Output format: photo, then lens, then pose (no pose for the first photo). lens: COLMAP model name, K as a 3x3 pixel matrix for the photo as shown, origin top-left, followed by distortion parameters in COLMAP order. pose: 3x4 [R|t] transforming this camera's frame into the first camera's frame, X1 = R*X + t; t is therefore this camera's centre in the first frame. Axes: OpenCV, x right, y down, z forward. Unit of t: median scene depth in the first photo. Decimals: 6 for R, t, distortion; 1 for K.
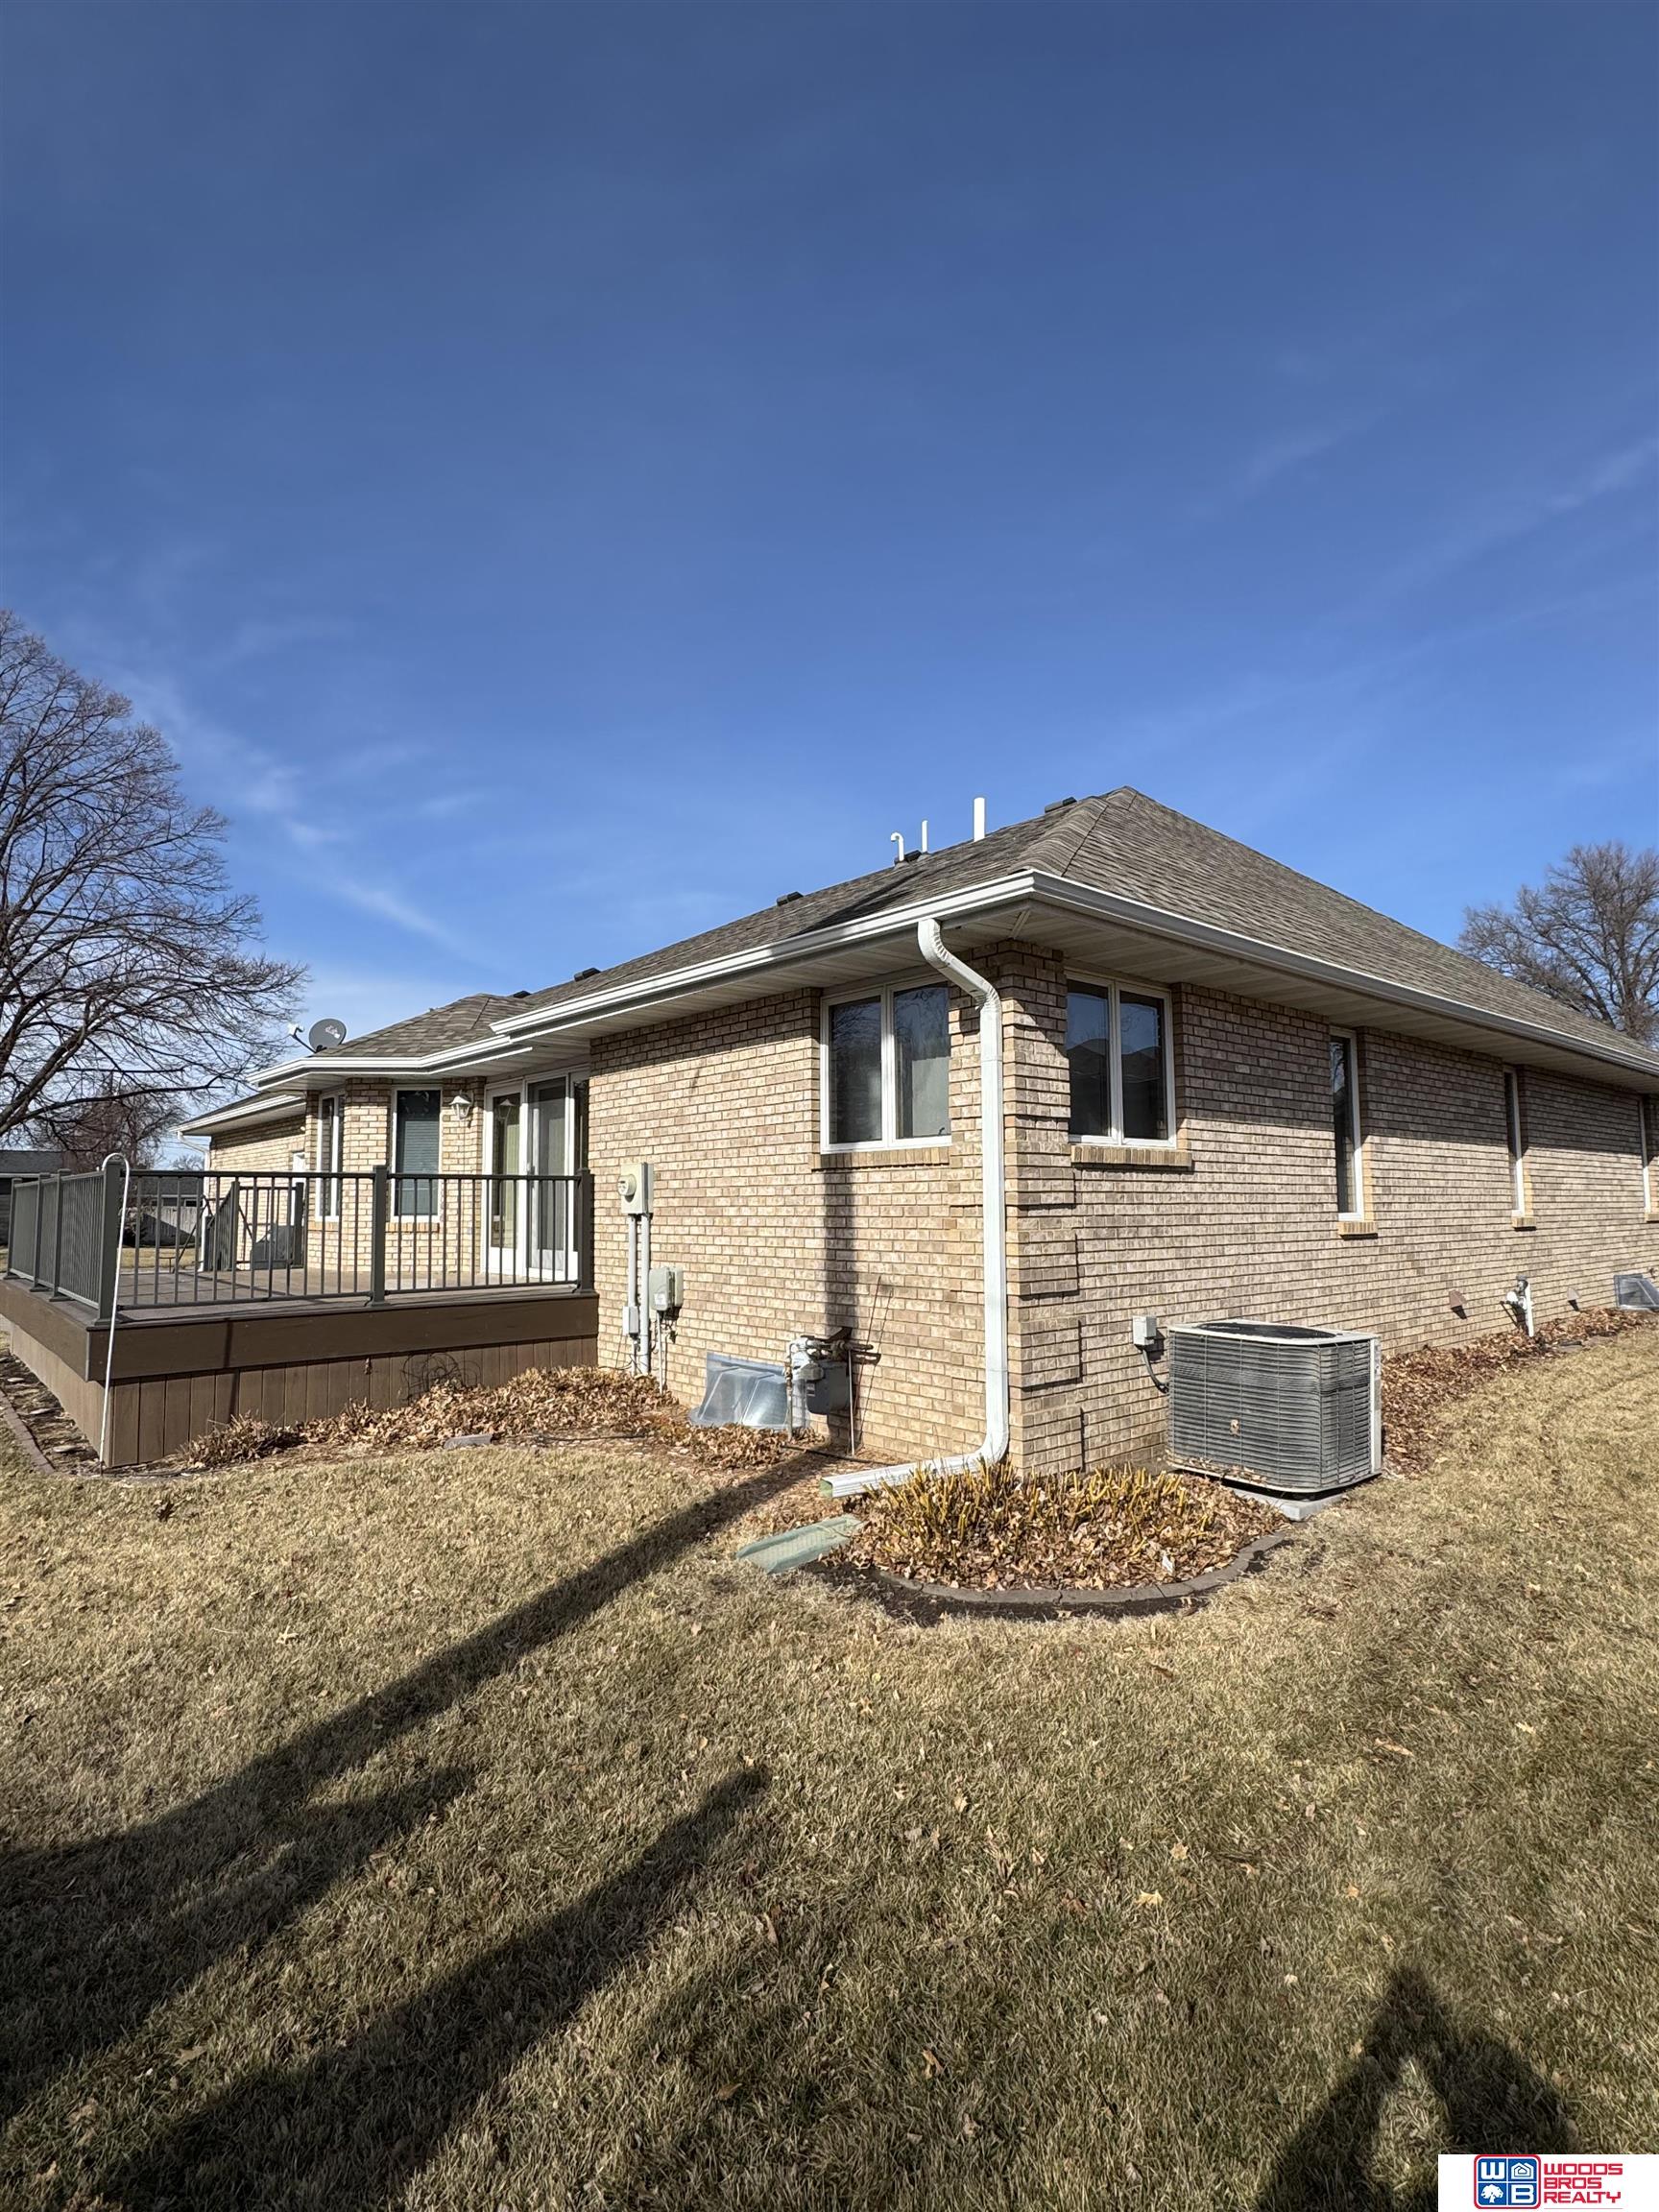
lens RADIAL K [[1120.5, 0, 819.1], [0, 1120.5, 1098.6], [0, 0, 1]] dist [-0.000442, 0.000149]
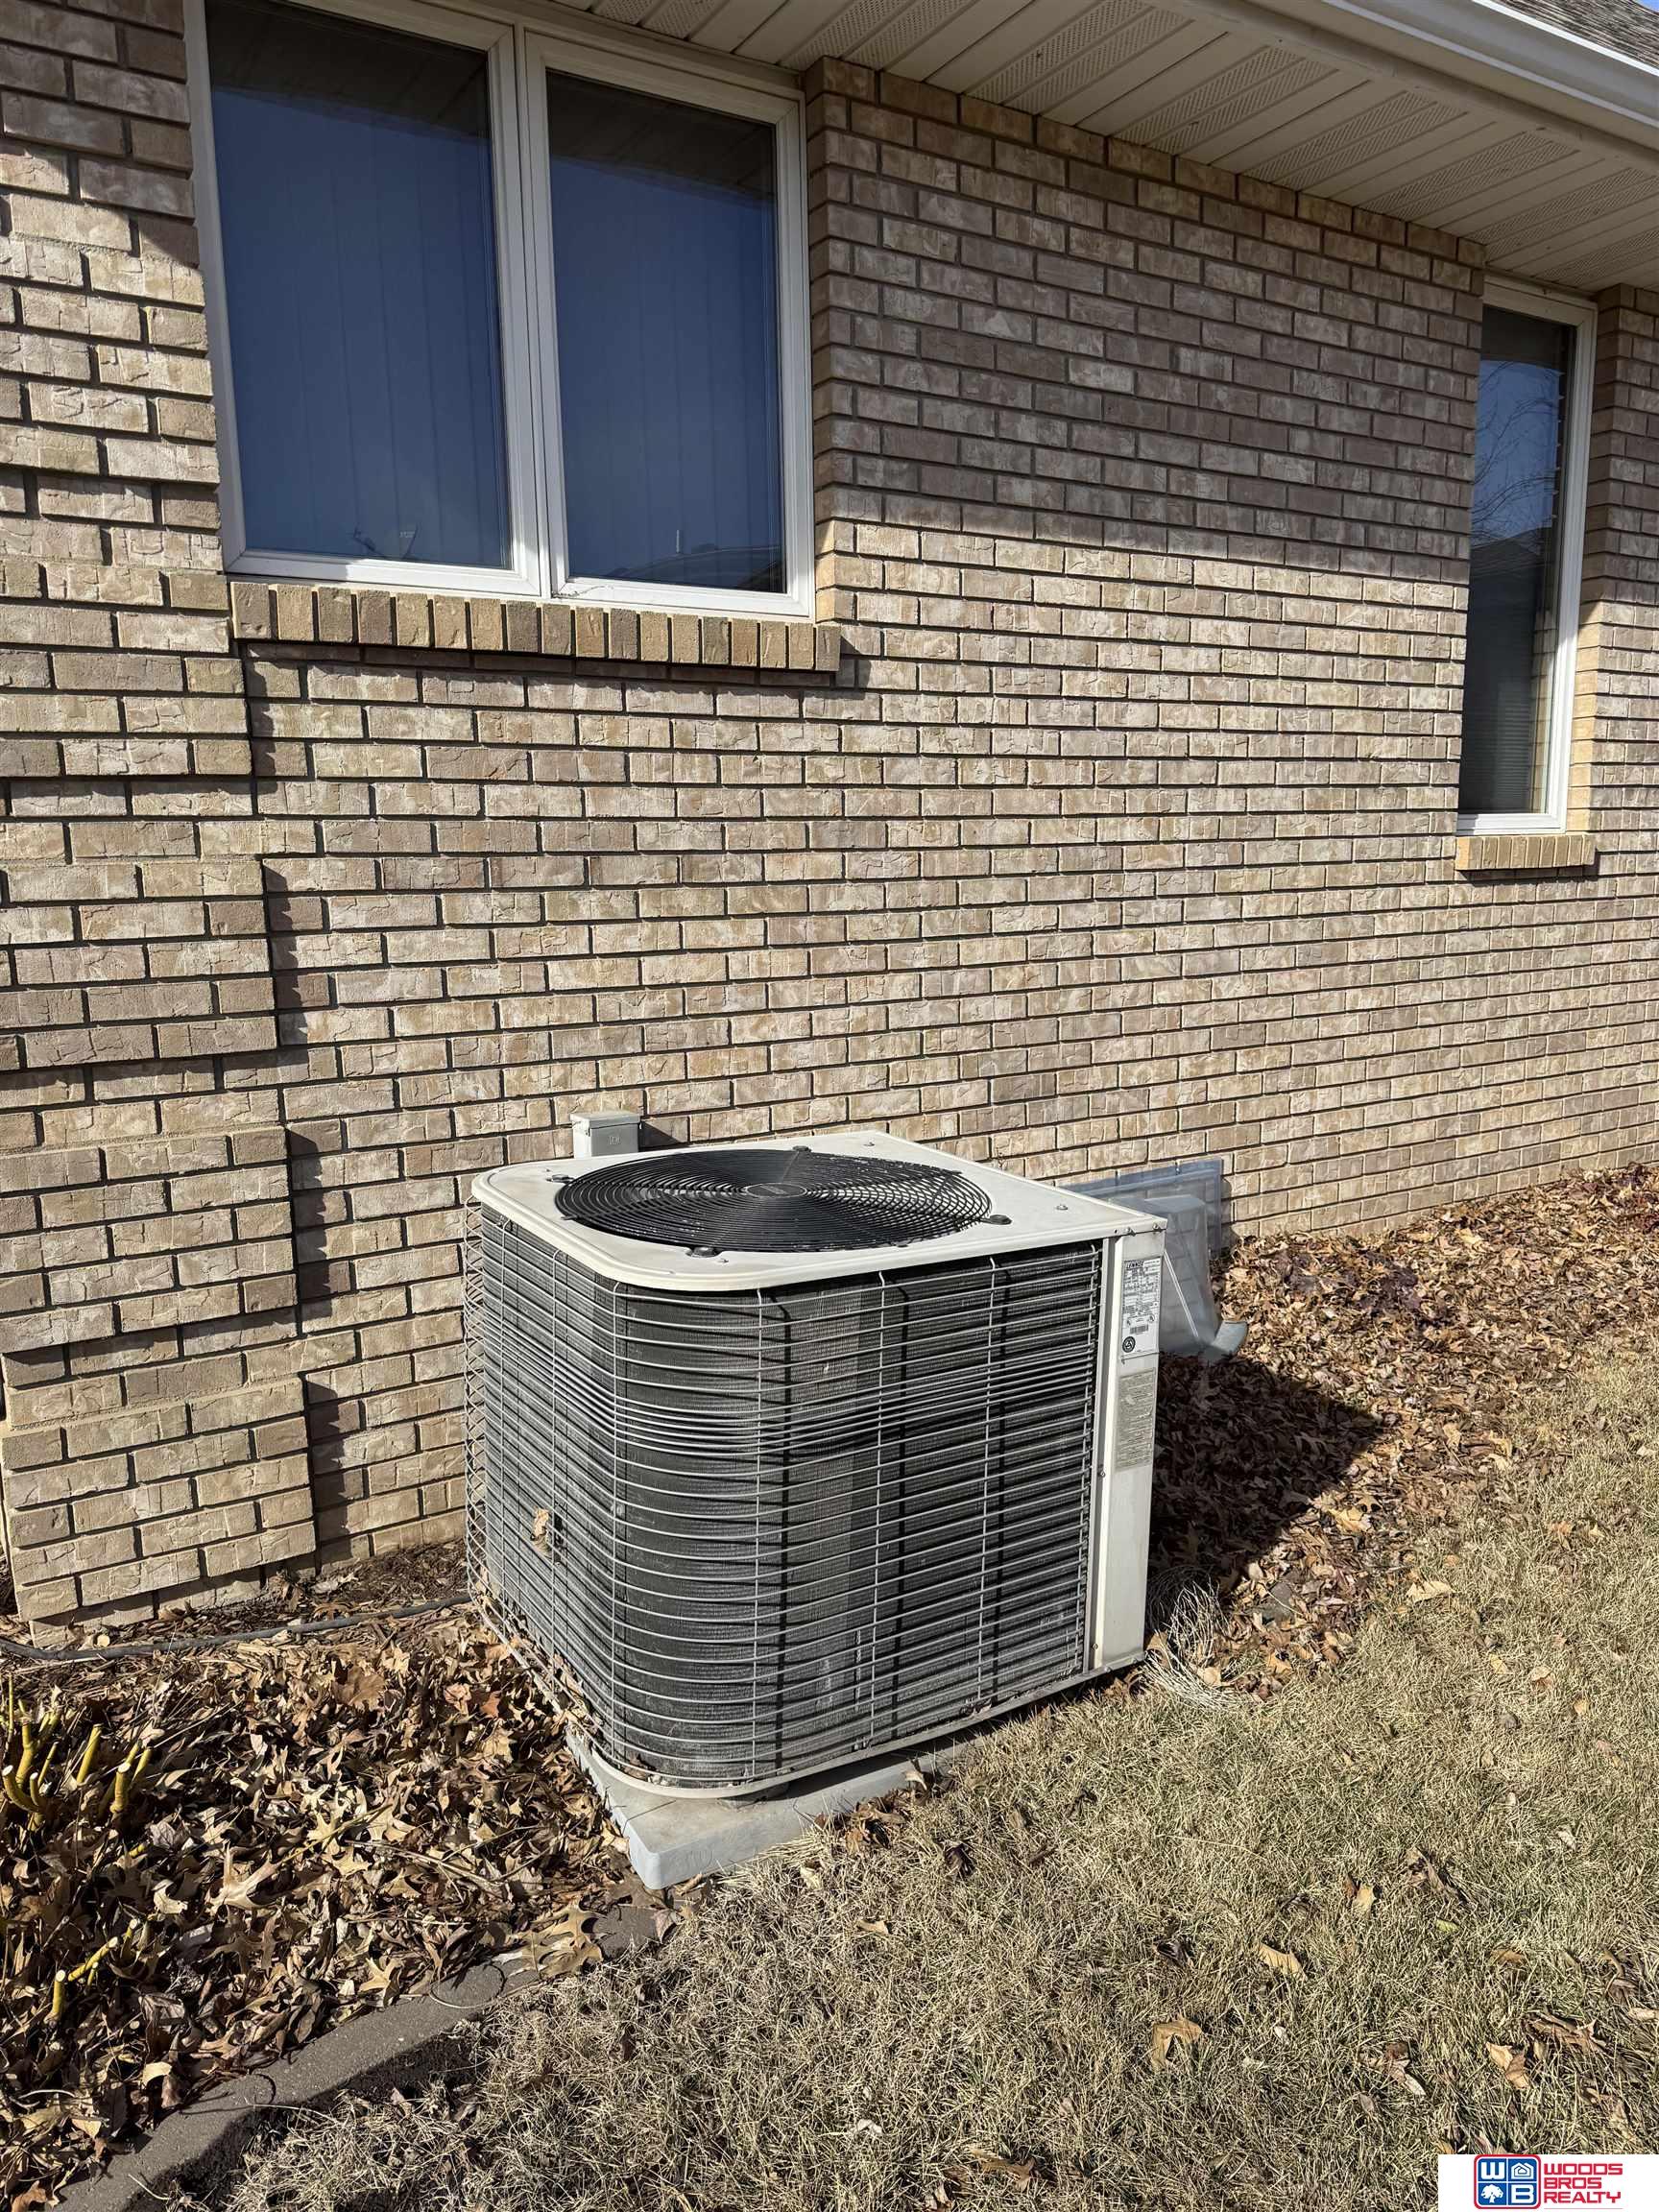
lens RADIAL K [[1580.1, 0, 823.1], [0, 1580.1, 1096.6], [0, 0, 1]] dist [0.079146, -0.090368]
pose [[0.987423, 0.010623, -0.157742, 0.448935], [0.029069, 0.968532, 0.247185, 0.073839], [0.155404, -0.248662, 0.956042, 0.569982]]
